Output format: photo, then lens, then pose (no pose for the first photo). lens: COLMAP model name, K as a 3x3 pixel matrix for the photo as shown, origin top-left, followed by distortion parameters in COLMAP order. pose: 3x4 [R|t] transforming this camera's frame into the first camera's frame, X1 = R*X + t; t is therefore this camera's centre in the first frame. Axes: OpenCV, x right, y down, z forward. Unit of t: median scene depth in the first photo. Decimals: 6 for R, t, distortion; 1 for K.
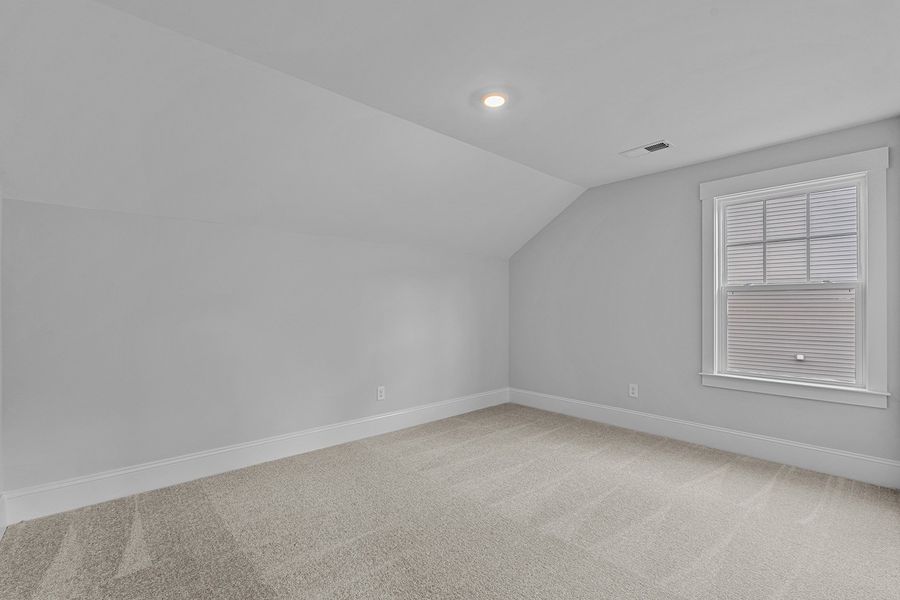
lens RADIAL K [[403.1, 0, 451.0], [0, 403.1, 301.1], [0, 0, 1]] dist [-0.000614, -0.000289]
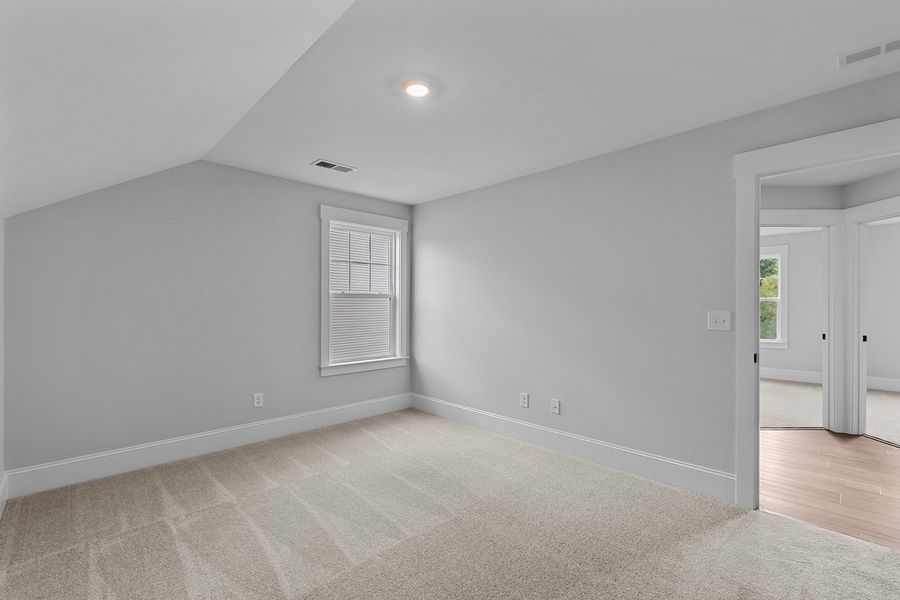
lens RADIAL K [[403.1, 0, 451.0], [0, 403.1, 301.1], [0, 0, 1]] dist [-0.000614, -0.000289]
pose [[-0.022048, 0.004976, 0.999745, -0.553652], [-0.014315, 0.999884, -0.005293, -0.010531], [-0.999654, -0.014428, -0.021974, 0.645247]]
